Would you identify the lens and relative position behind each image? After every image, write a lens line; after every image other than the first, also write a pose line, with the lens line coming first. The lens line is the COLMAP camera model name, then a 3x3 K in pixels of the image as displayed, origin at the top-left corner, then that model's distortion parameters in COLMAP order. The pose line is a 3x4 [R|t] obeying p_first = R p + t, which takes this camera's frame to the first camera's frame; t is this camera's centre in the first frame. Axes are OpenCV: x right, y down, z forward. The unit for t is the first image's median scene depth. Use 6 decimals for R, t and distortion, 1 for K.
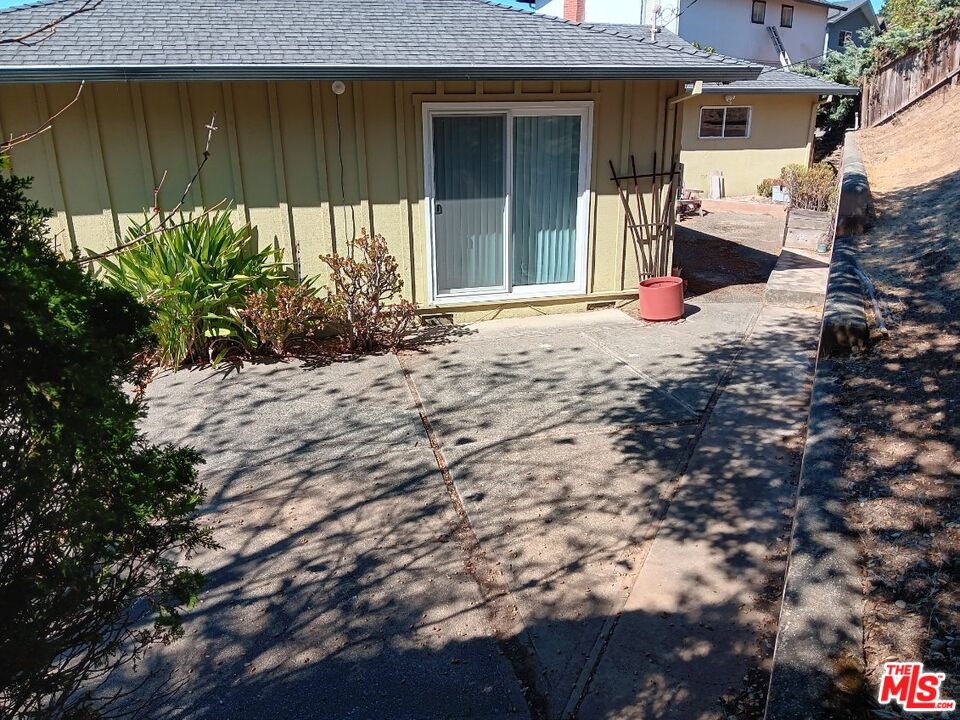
lens RADIAL K [[739.6, 0, 481.7], [0, 739.6, 354.2], [0, 0, 1]] dist [0.023024, -0.048779]
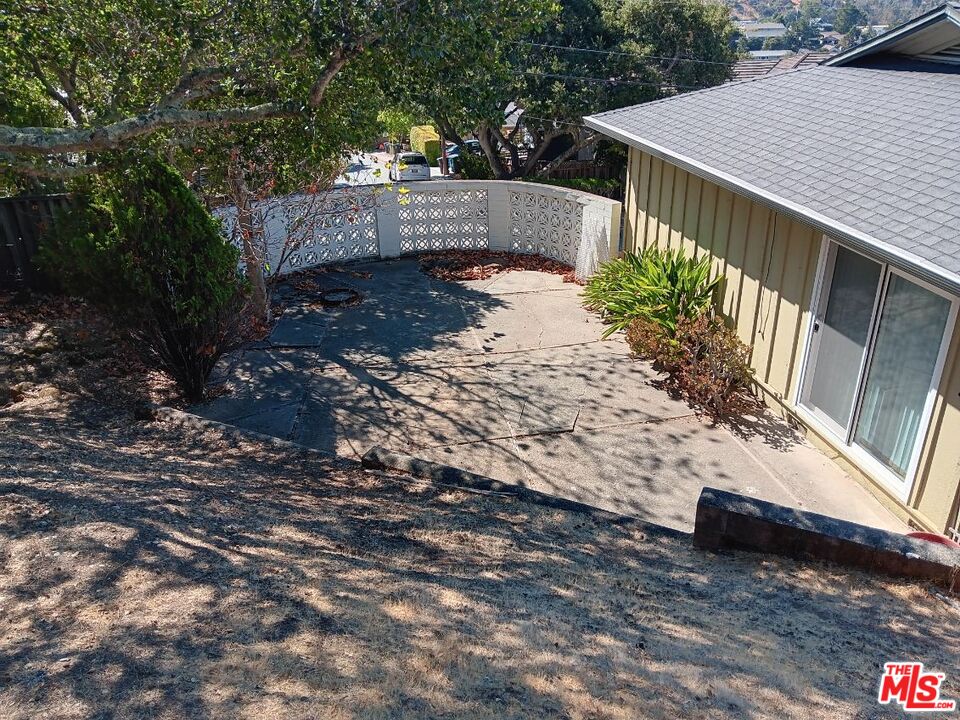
lens RADIAL K [[739.6, 0, 490.2], [0, 739.6, 384.1], [0, 0, 1]] dist [0.023024, -0.048779]
pose [[-0.030357, 0.477564, -0.878073, 0.916253], [-0.293087, 0.835610, 0.464602, -0.494822], [0.955604, 0.271456, 0.114601, 0.521862]]
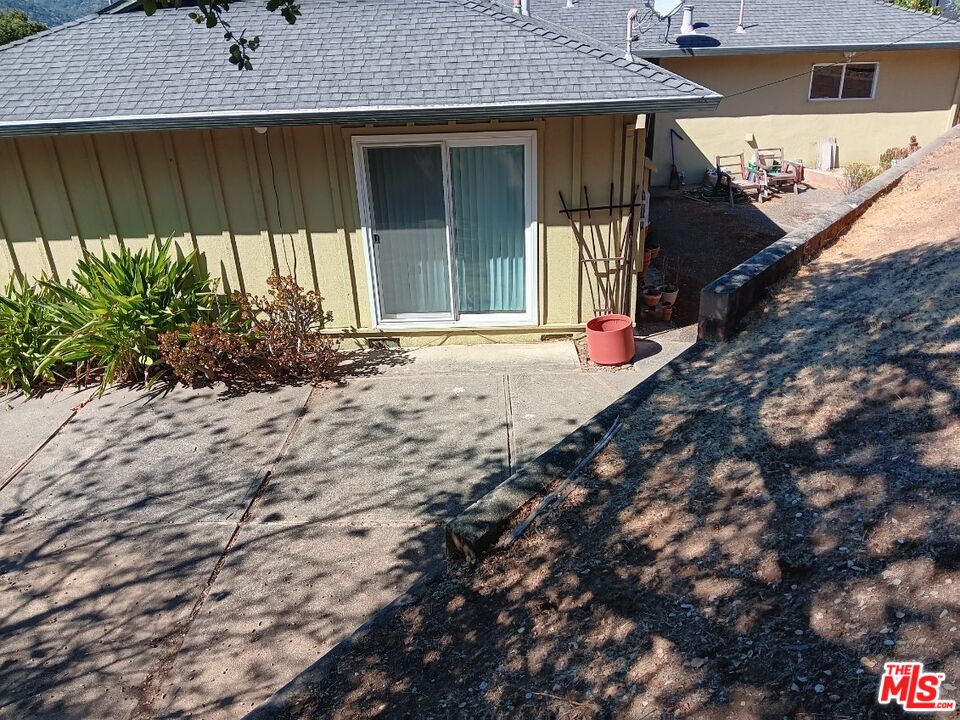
lens RADIAL K [[739.6, 0, 485.2], [0, 739.6, 351.9], [0, 0, 1]] dist [0.023024, -0.048779]
pose [[0.965142, 0.091275, -0.245297, 0.364727], [-0.060432, 0.989611, 0.130456, -0.195637], [0.254656, -0.111085, 0.960630, 0.063751]]
